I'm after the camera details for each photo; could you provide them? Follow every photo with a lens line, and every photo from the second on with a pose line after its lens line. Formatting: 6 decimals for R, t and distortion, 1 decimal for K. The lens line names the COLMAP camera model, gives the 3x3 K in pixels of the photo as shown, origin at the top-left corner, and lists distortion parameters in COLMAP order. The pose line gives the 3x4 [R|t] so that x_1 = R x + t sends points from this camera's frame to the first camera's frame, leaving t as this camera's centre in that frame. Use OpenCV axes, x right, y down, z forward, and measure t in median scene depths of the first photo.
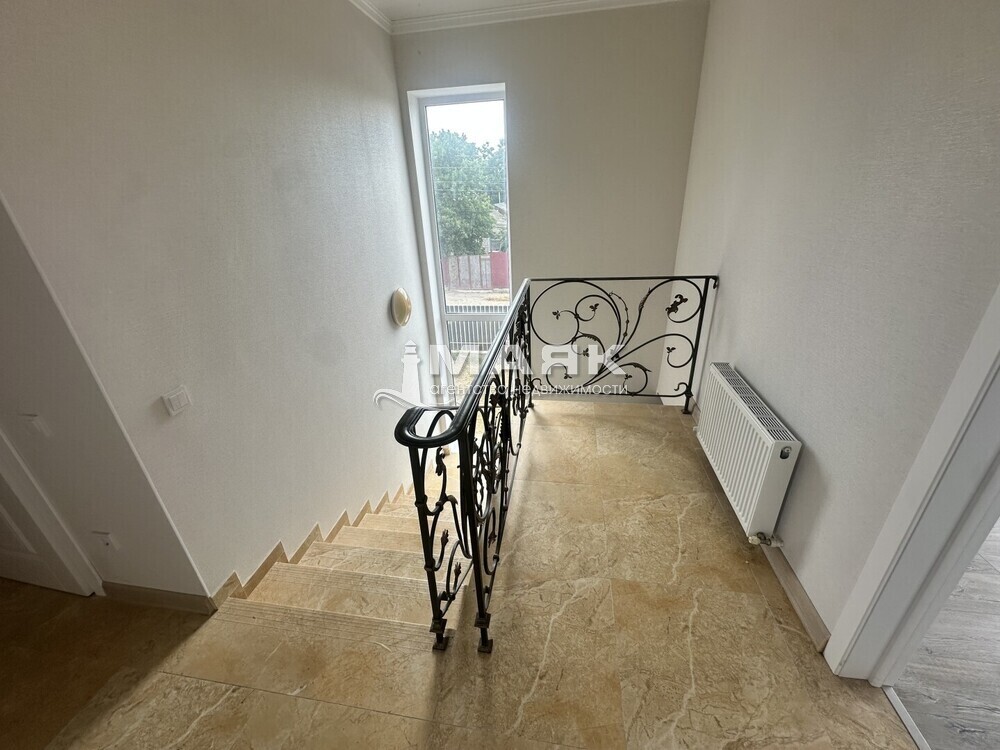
lens RADIAL K [[399.6, 0, 498.6], [0, 399.6, 374.2], [0, 0, 1]] dist [-0.005869, 0.001502]
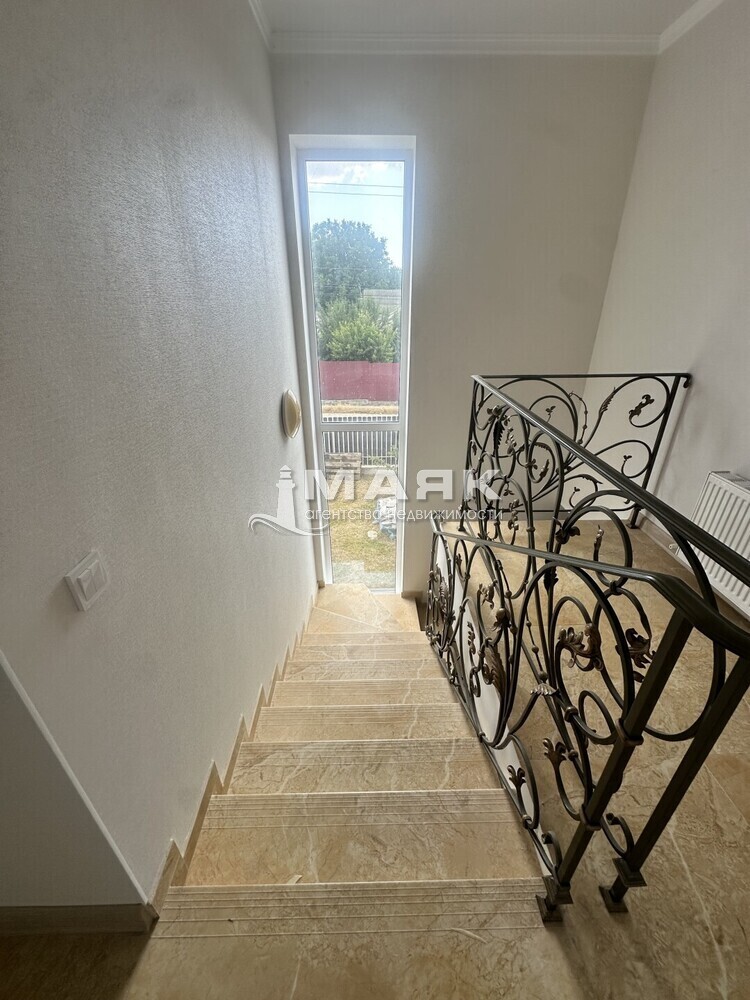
lens RADIAL K [[399.6, 0, 369.2], [0, 399.6, 496.8], [0, 0, 1]] dist [-0.005869, 0.001502]
pose [[0.982709, -0.044376, 0.179762, -0.456520], [0.039823, 0.998790, 0.028858, -0.037108], [-0.180825, -0.021200, 0.983287, 0.358581]]
